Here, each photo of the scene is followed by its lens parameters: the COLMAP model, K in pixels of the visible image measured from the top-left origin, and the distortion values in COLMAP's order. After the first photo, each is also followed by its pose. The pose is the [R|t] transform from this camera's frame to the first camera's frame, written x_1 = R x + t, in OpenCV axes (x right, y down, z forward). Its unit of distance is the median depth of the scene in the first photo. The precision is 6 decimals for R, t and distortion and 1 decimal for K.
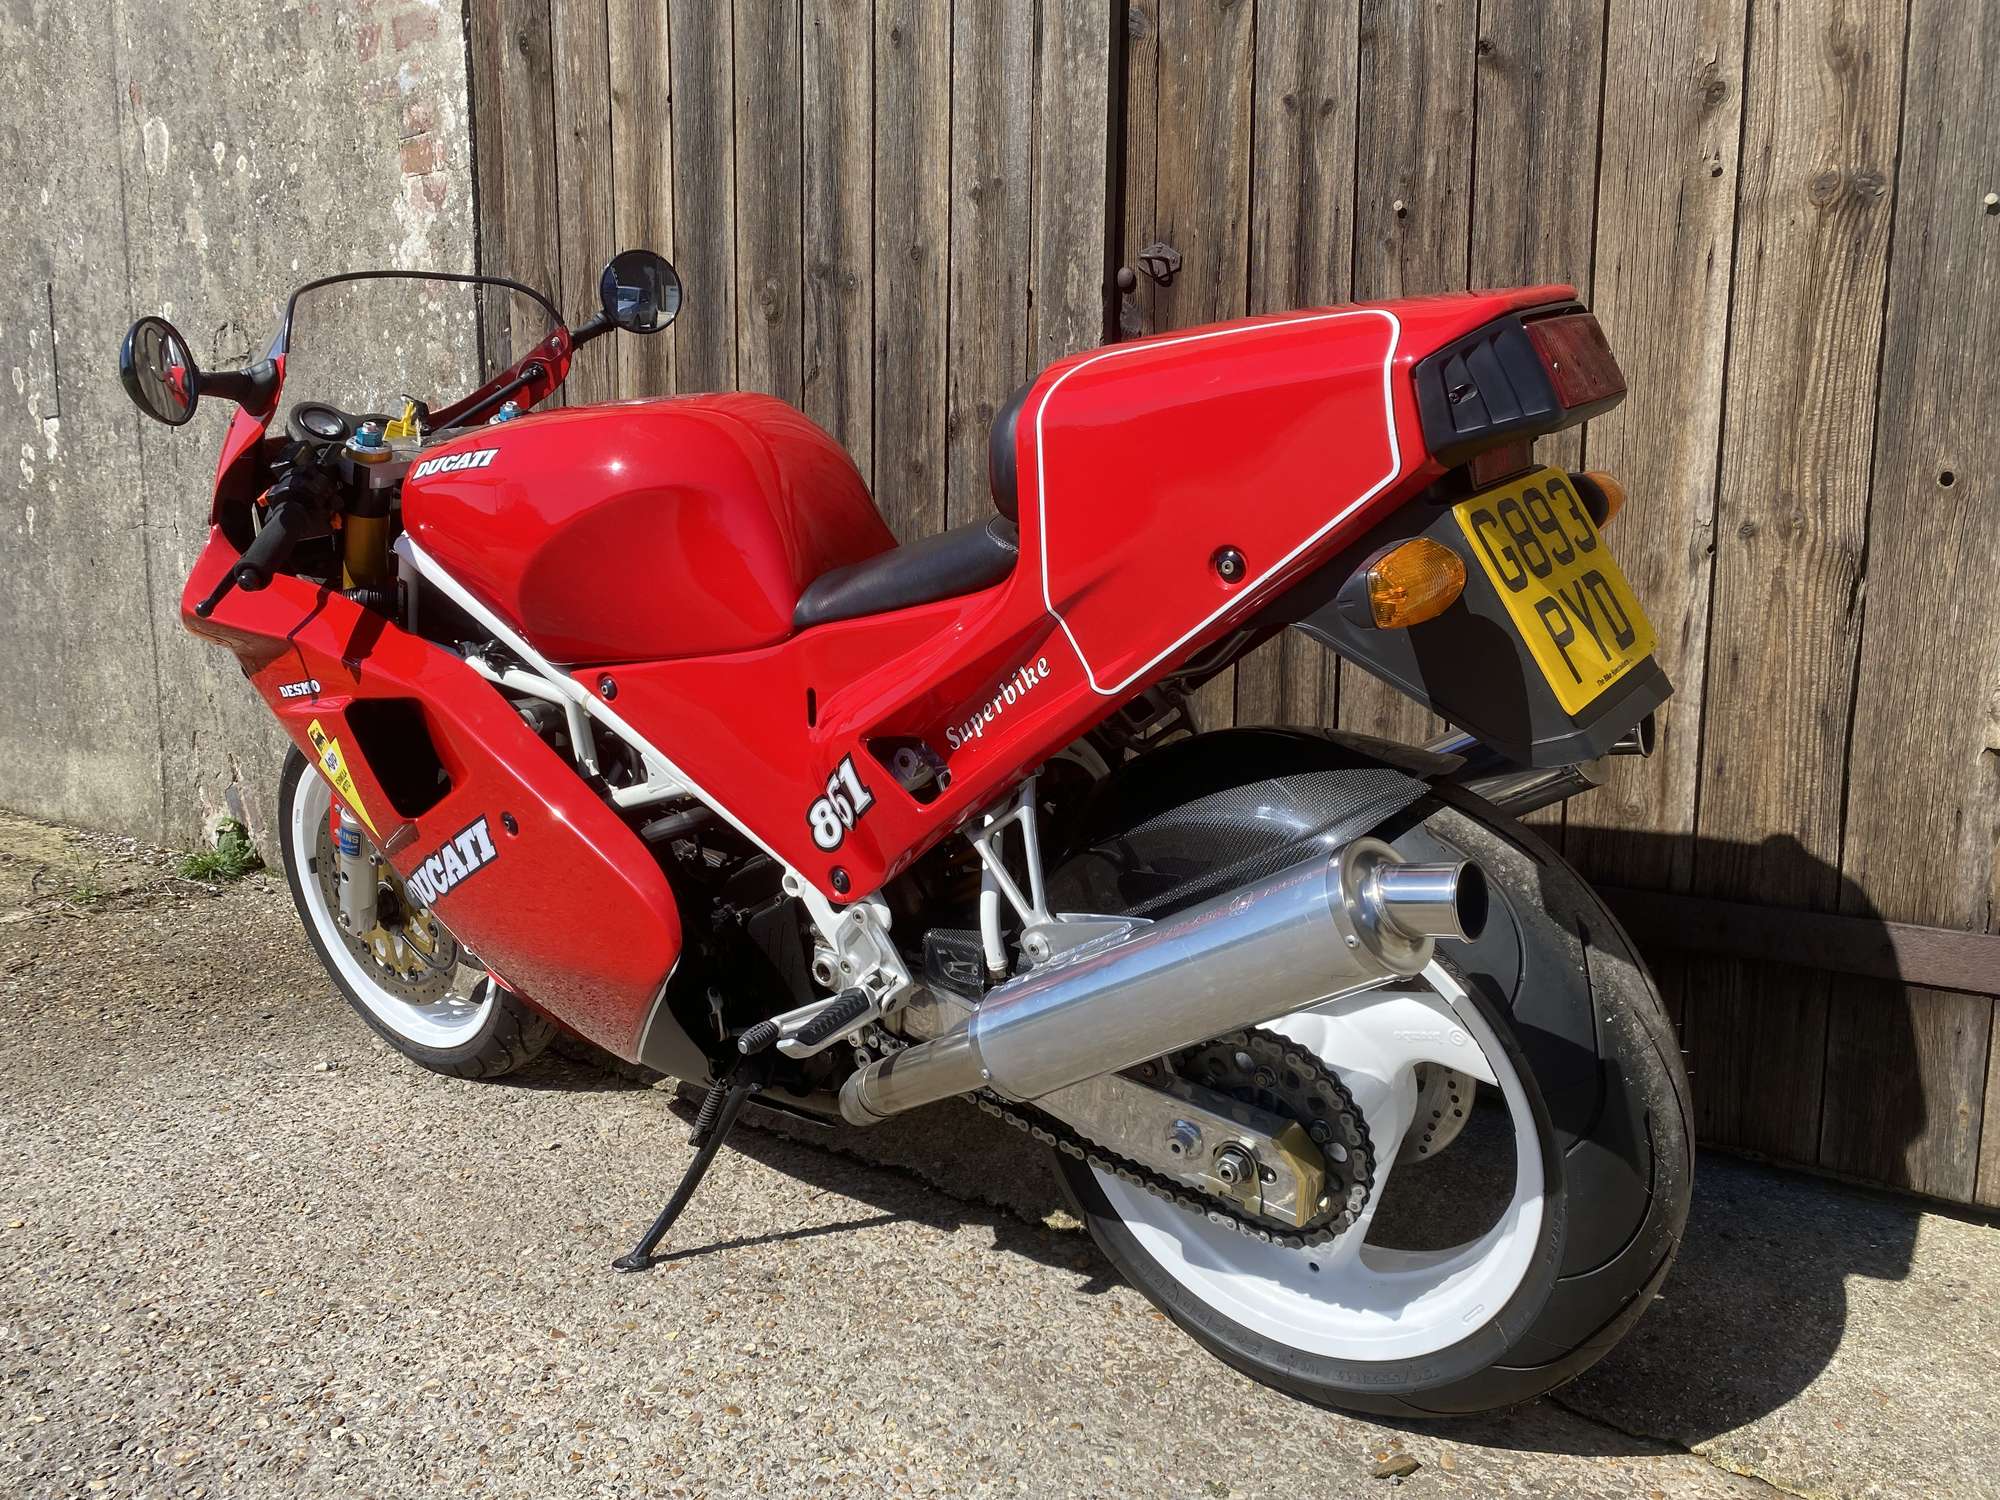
lens RADIAL K [[1553.2, 0, 1007.6], [0, 1553.2, 751.9], [0, 0, 1]] dist [0.014486, -0.011310]
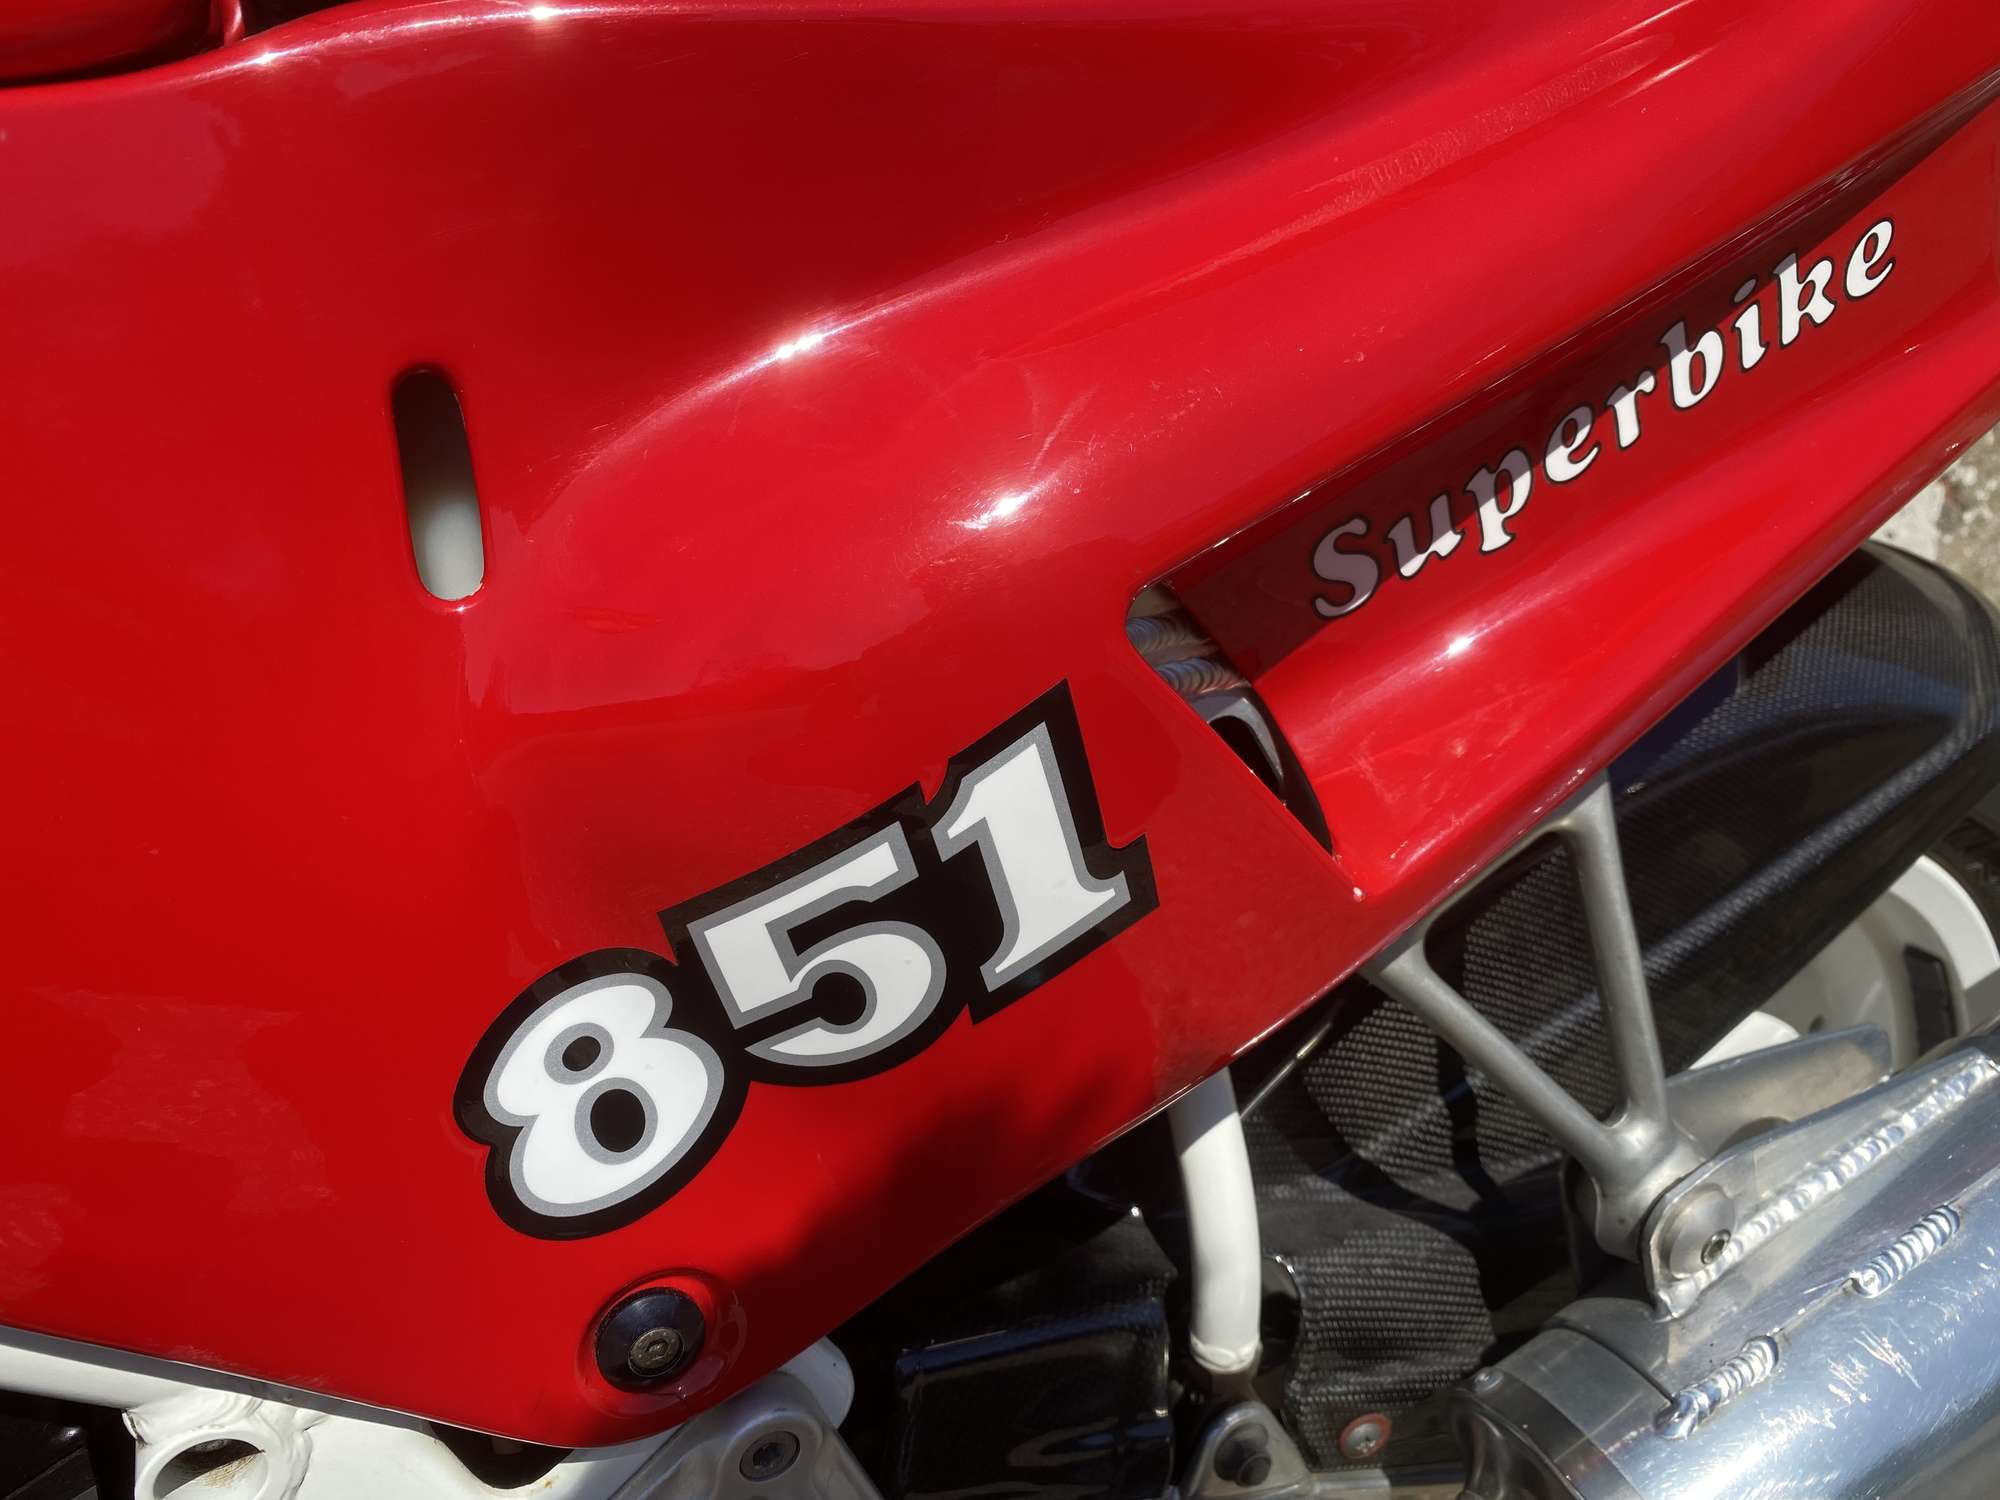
lens RADIAL K [[1553.2, 0, 1007.6], [0, 1553.2, 751.9], [0, 0, 1]] dist [0.014486, -0.011310]
pose [[0.434190, -0.170357, 0.884566, -0.241617], [0.086688, 0.985300, 0.147207, -0.018185], [-0.896641, 0.012765, 0.442575, 0.817663]]
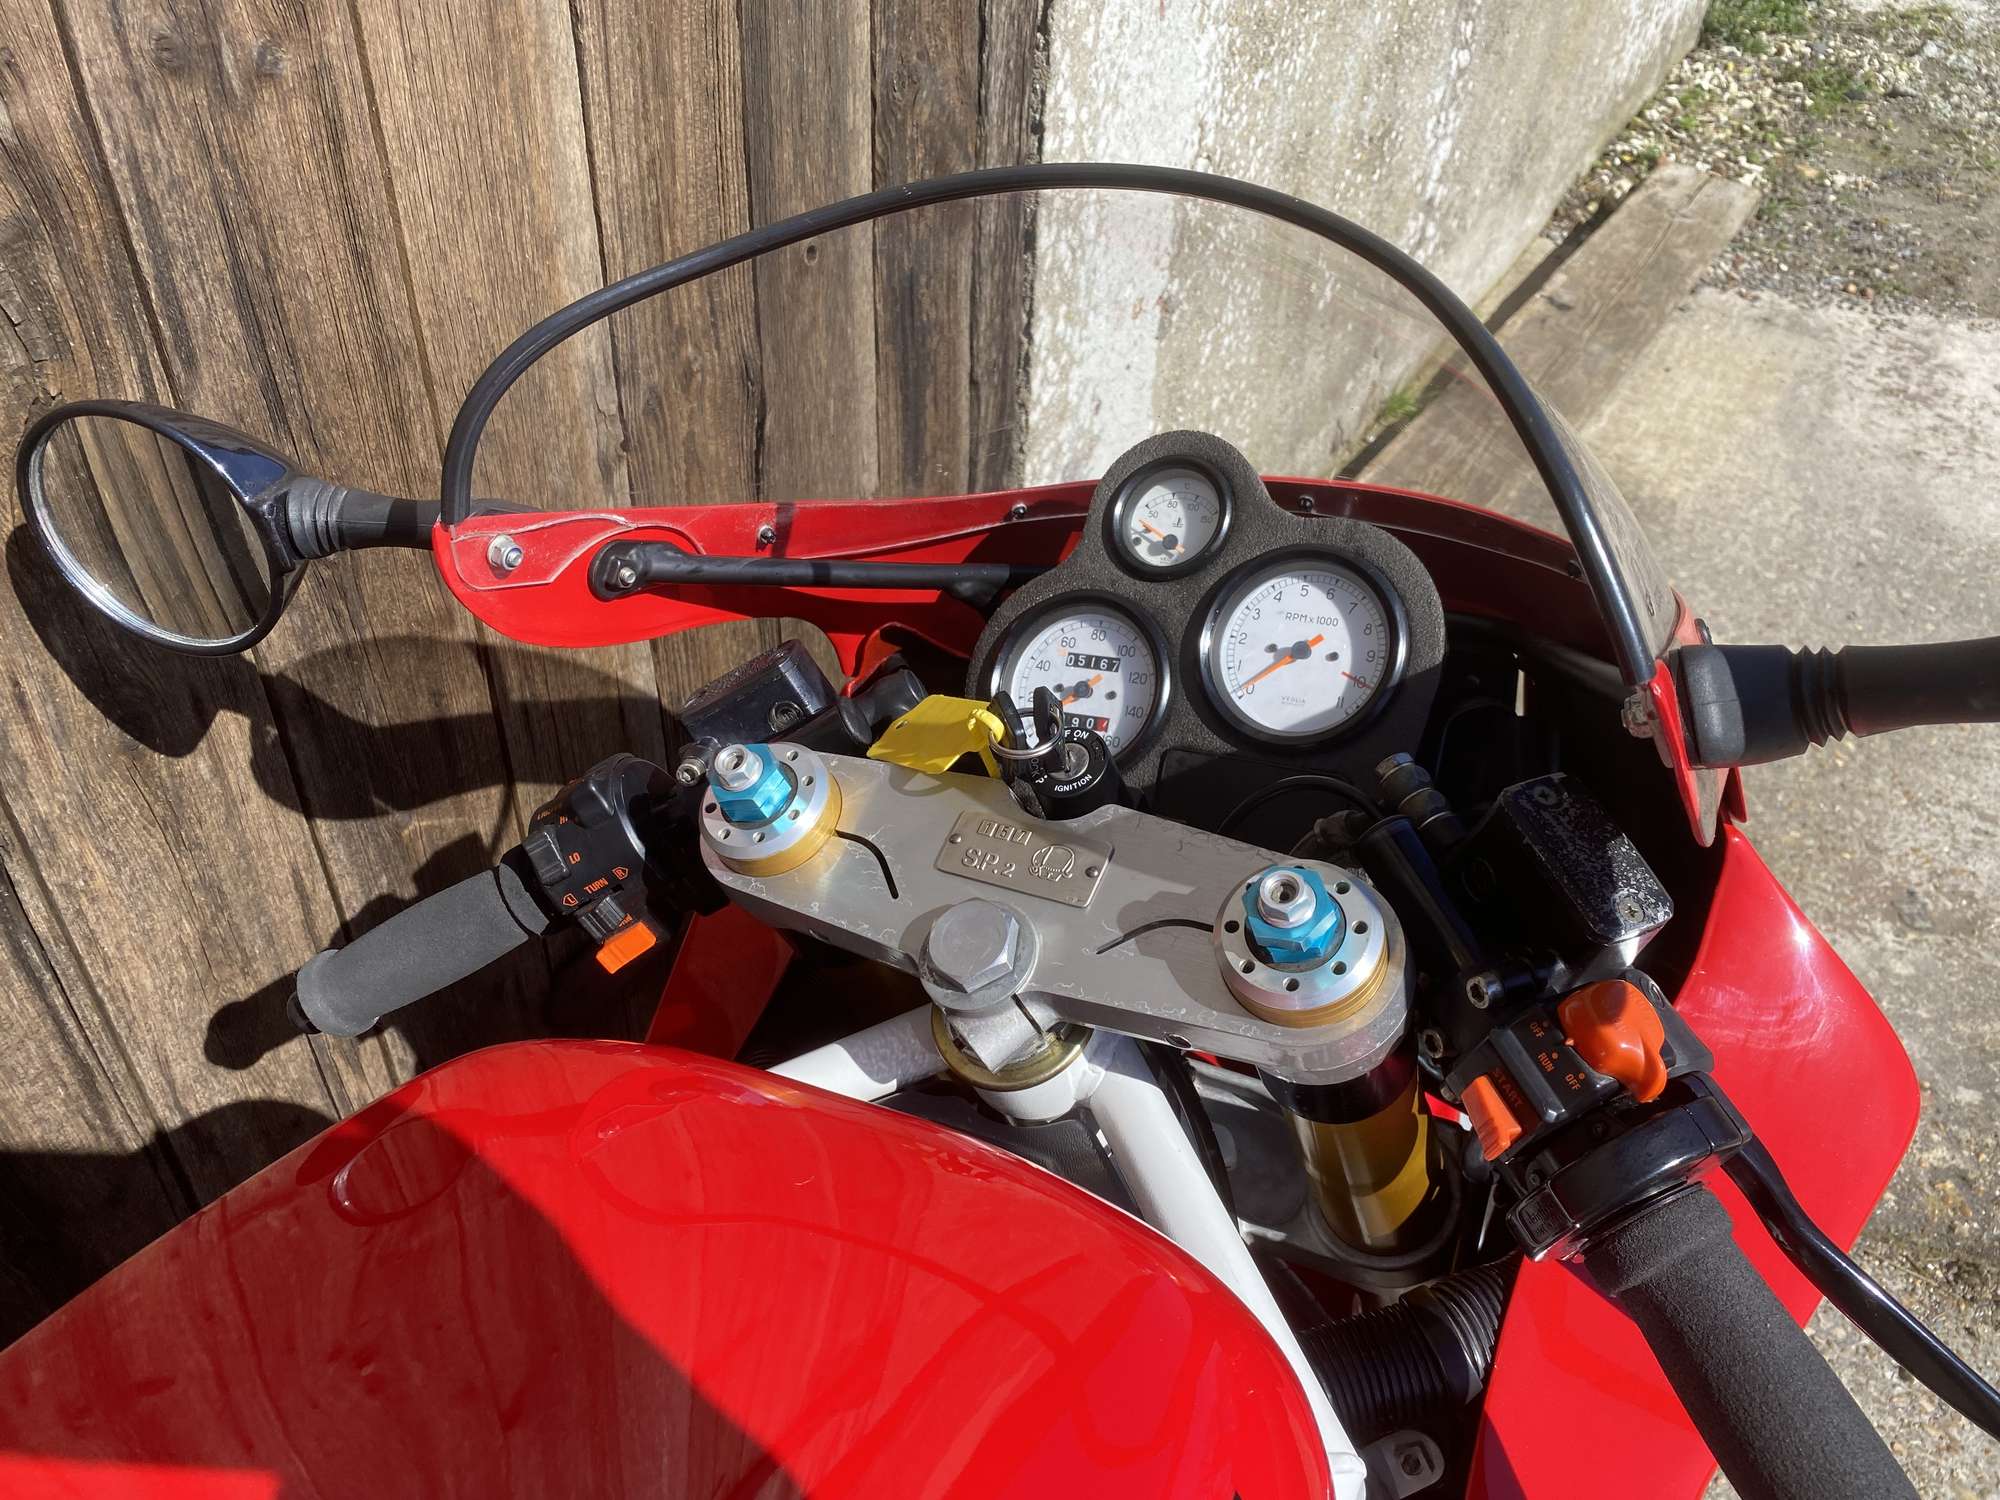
lens RADIAL K [[1555.7, 0, 1016.3], [0, 1555.7, 747.9], [0, 0, 1]] dist [0.008118, -0.008532]
pose [[-0.133647, -0.620671, 0.772597, -0.119851], [0.089076, 0.768911, 0.633120, -0.423725], [-0.987018, 0.153435, -0.047476, 0.918627]]
